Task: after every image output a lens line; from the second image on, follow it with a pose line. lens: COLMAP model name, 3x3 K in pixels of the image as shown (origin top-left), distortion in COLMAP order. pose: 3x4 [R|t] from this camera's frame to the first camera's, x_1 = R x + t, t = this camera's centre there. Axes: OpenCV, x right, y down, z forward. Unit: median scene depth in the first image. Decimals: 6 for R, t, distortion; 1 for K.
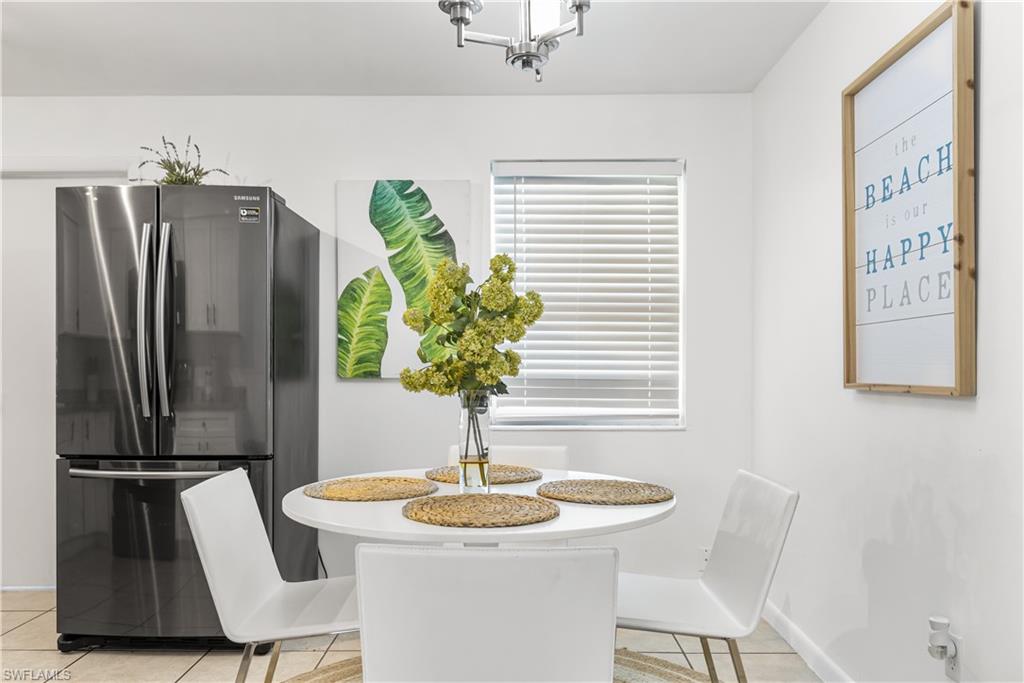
lens RADIAL K [[760.4, 0, 516.3], [0, 760.4, 381.8], [0, 0, 1]] dist [0.002715, 0.001034]
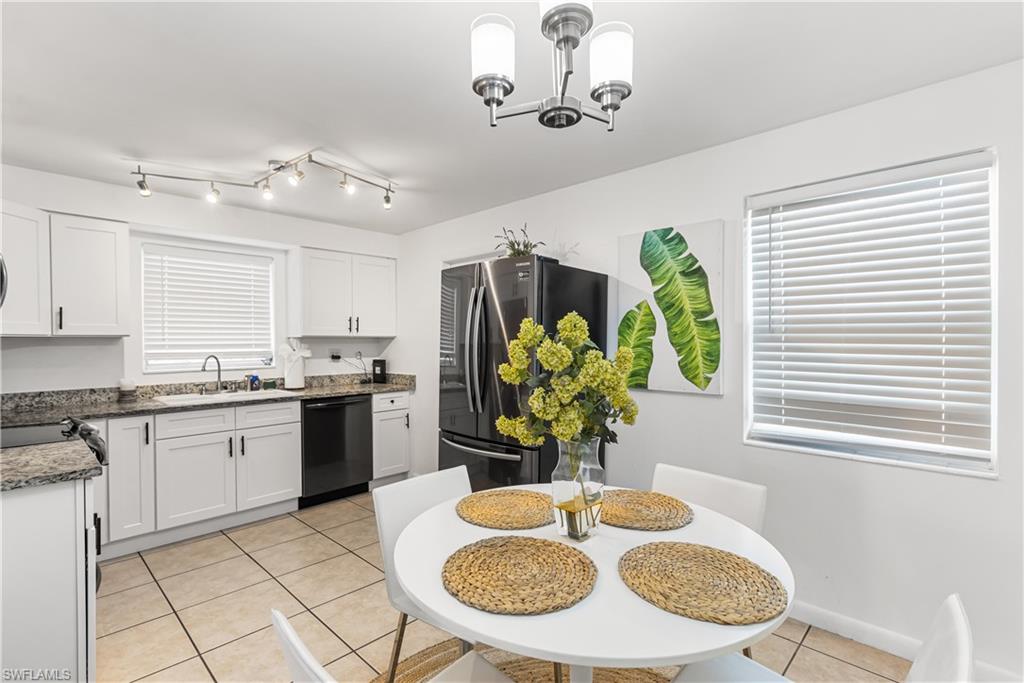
lens RADIAL K [[483.0, 0, 512.0], [0, 483.0, 341.5], [0, 0, 1]] dist [0.002355, 0.000260]
pose [[0.723213, 0.001512, -0.690623, 0.207497], [-0.017286, 0.999724, -0.015914, -0.067181], [0.690408, 0.023447, 0.723040, 0.274936]]
